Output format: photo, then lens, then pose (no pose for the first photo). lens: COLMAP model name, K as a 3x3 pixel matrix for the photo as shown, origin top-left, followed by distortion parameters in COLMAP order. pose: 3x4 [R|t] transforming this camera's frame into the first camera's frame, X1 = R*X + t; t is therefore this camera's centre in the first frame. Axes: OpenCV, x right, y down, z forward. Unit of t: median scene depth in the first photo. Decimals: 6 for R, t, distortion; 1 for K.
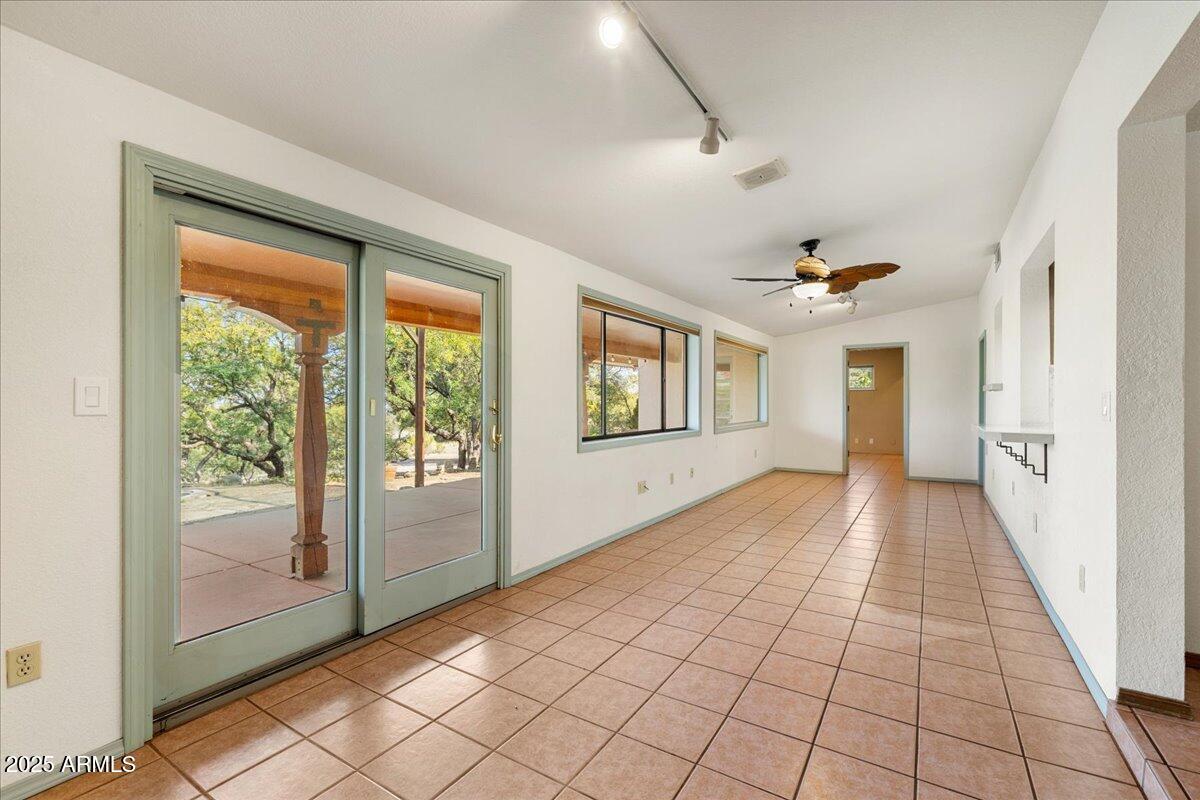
lens RADIAL K [[524.7, 0, 599.2], [0, 524.7, 401.0], [0, 0, 1]] dist [-0.000272, -0.000156]
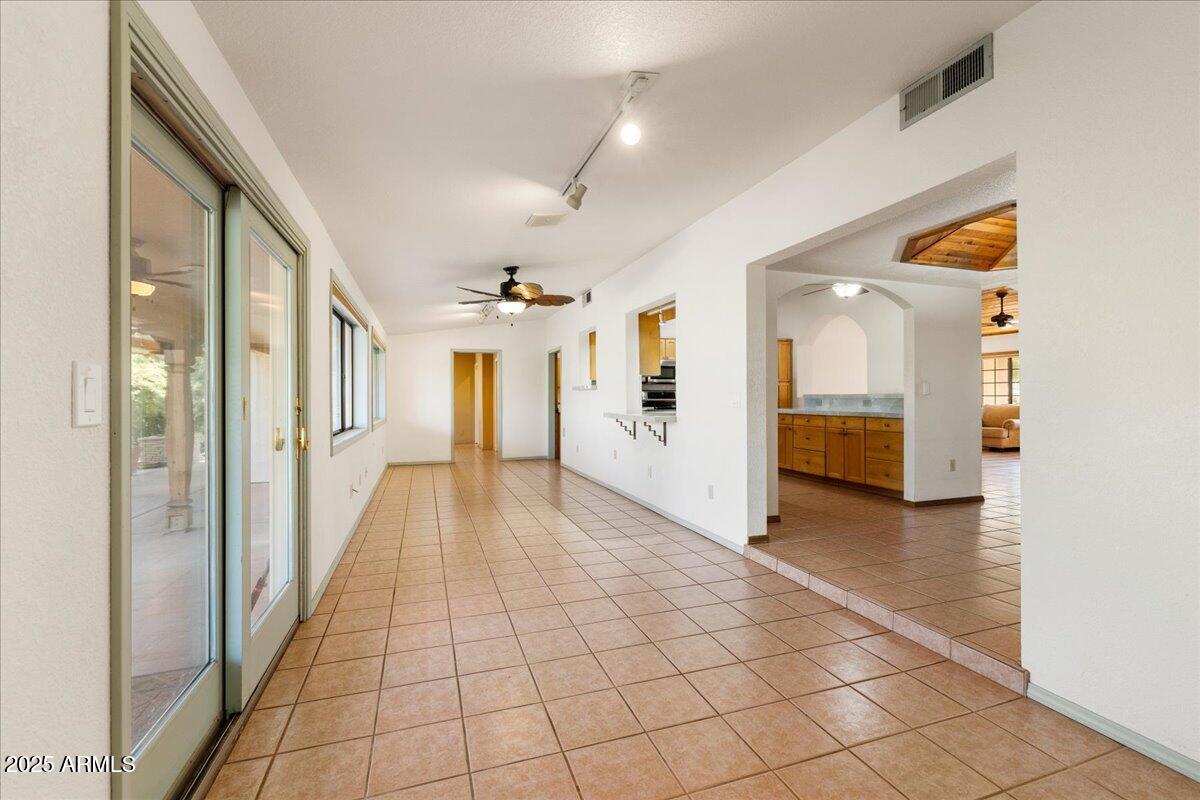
lens RADIAL K [[524.7, 0, 601.8], [0, 524.7, 397.5], [0, 0, 1]] dist [-0.000272, -0.000156]
pose [[0.624513, -0.003674, 0.781006, -0.562584], [0.004130, 0.999990, 0.001402, -0.001776], [-0.781004, 0.002350, 0.624522, 0.098322]]
